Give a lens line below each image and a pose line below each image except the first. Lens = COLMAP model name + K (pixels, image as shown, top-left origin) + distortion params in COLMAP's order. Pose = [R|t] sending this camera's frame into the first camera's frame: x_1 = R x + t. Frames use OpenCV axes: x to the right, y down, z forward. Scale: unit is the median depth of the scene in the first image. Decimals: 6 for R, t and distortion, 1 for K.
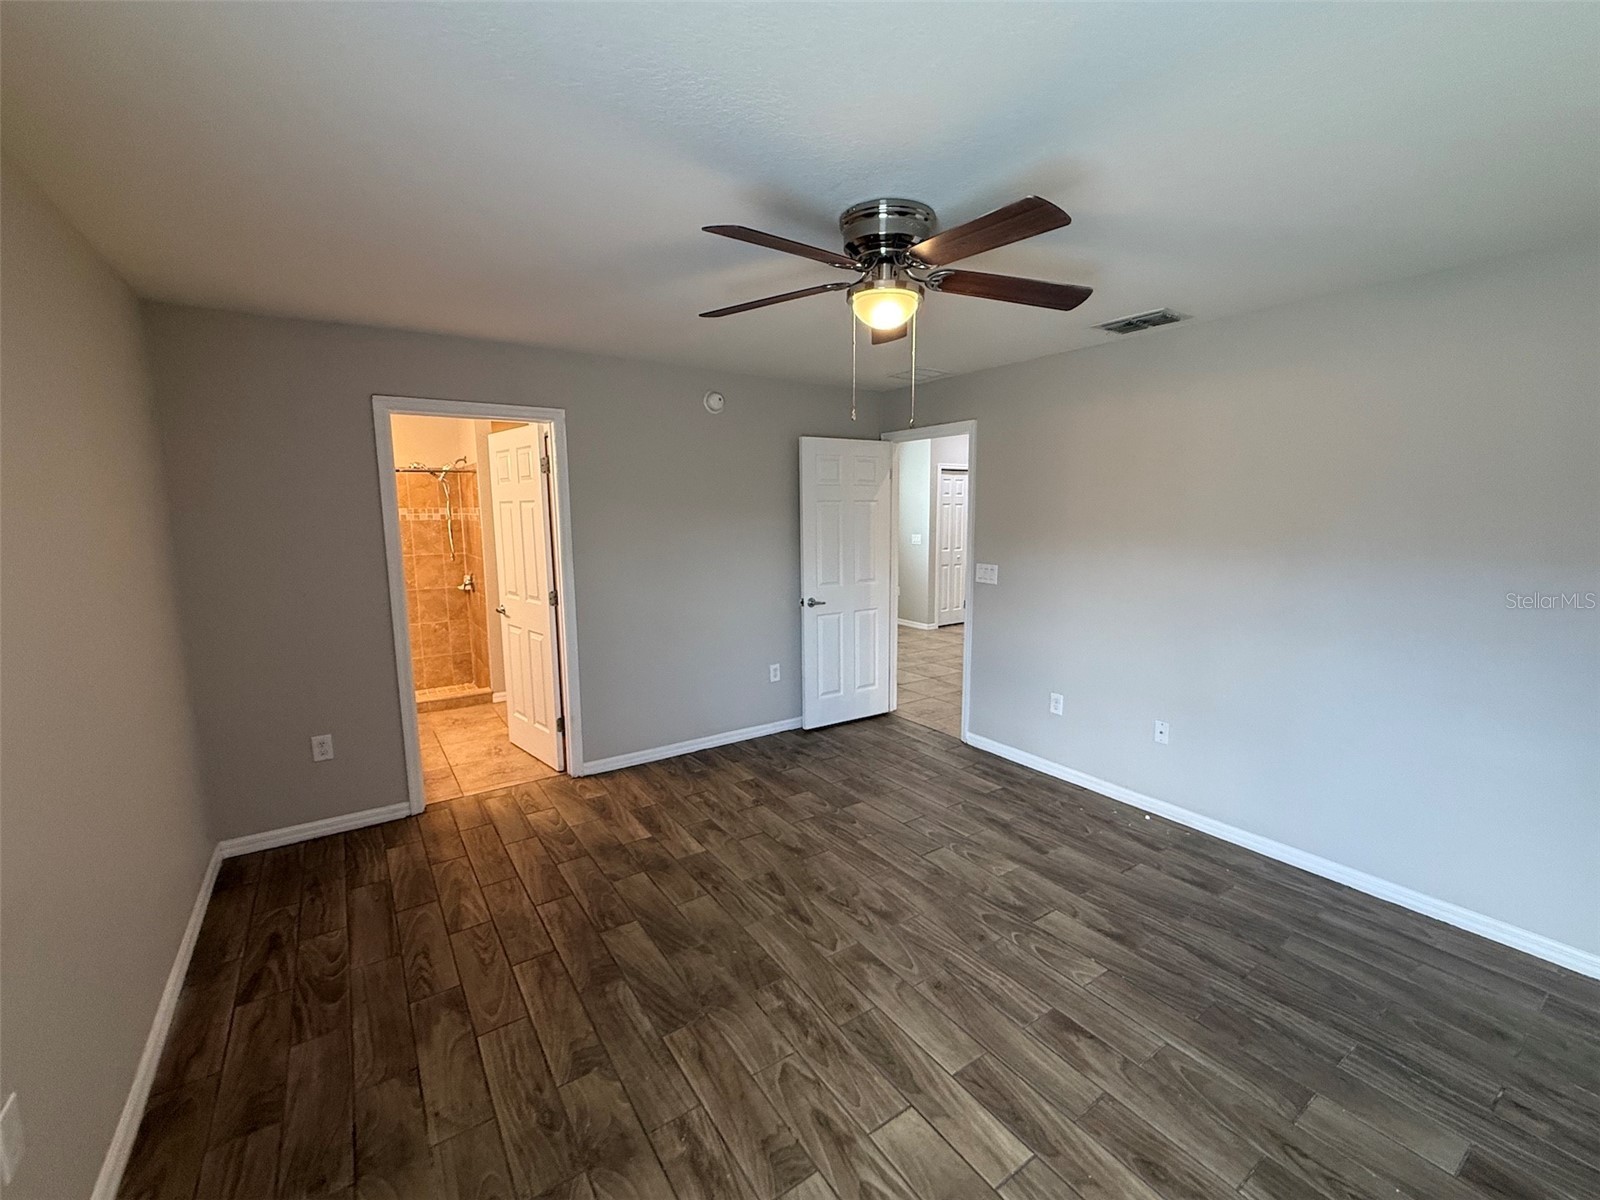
lens RADIAL K [[671.1, 0, 802.2], [0, 671.1, 599.9], [0, 0, 1]] dist [0.000074, 0.000698]
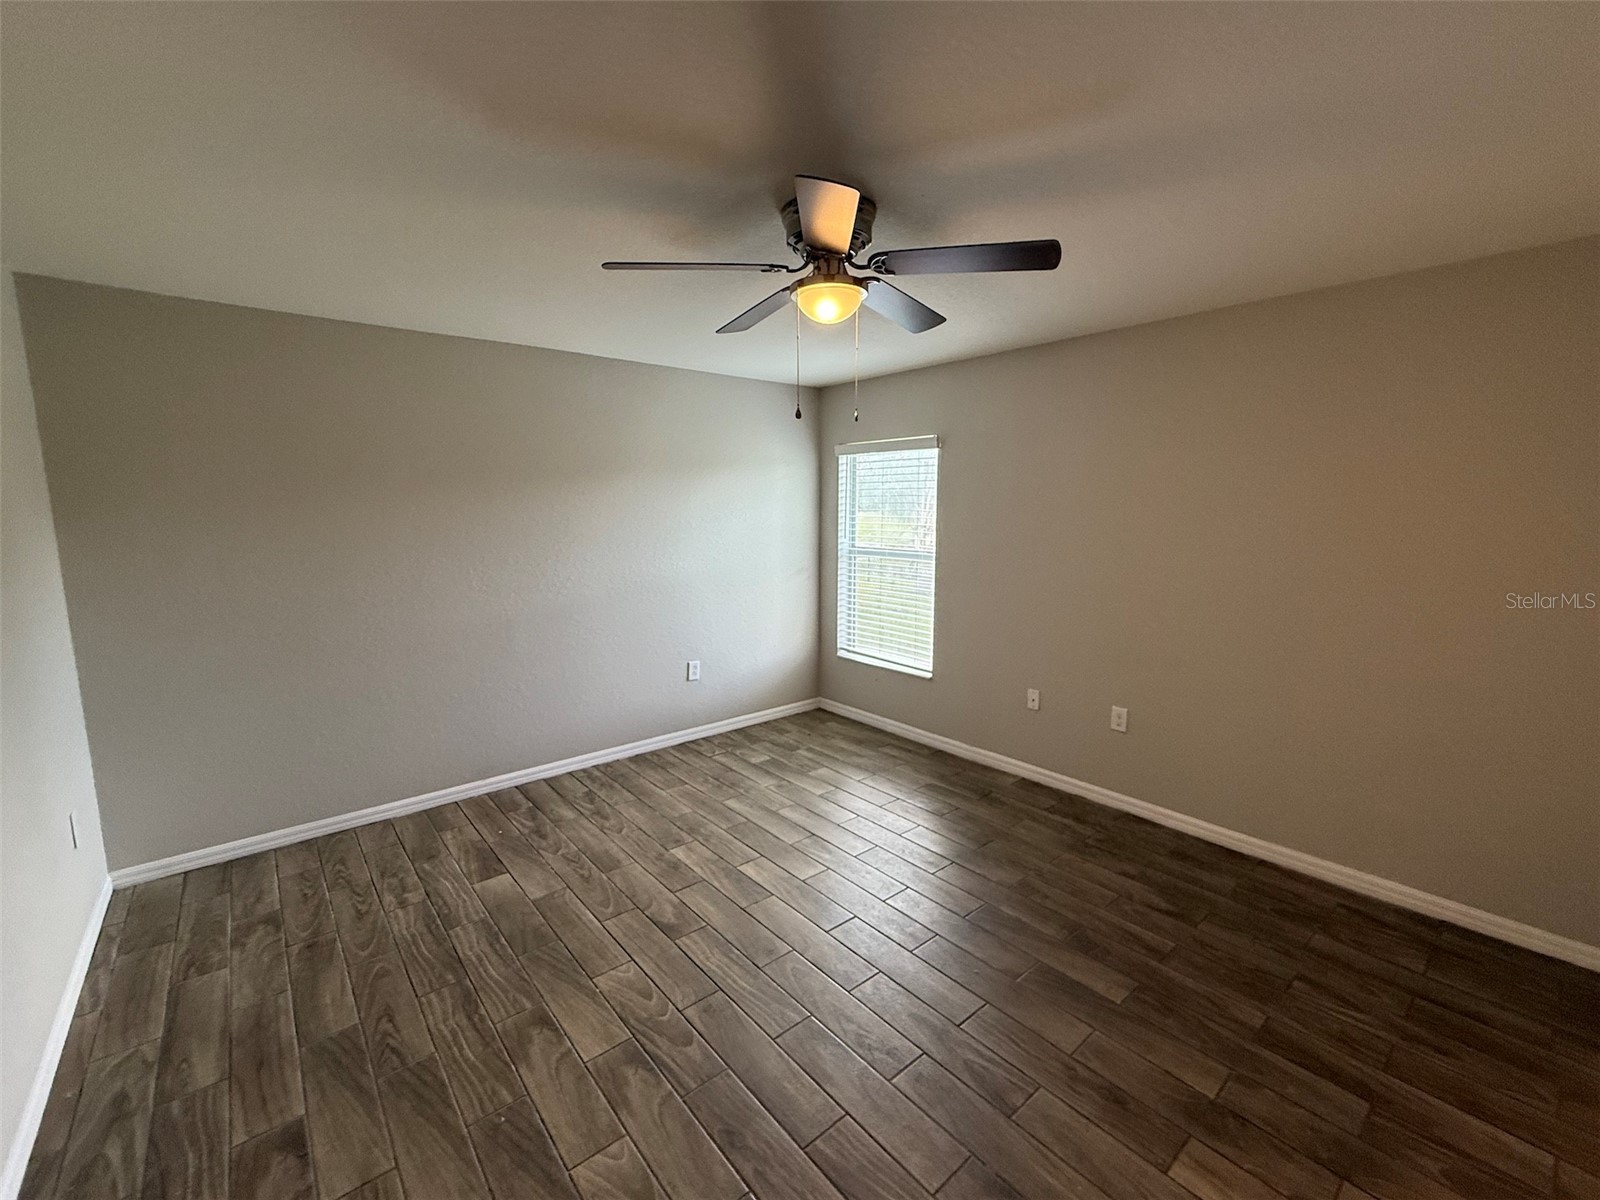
lens RADIAL K [[671.1, 0, 802.2], [0, 671.1, 599.9], [0, 0, 1]] dist [0.000074, 0.000698]
pose [[-0.994918, 0.022943, -0.098037, 0.228094], [-0.004916, 0.961462, 0.274895, -0.241873], [0.100565, 0.273980, -0.956463, 1.761609]]
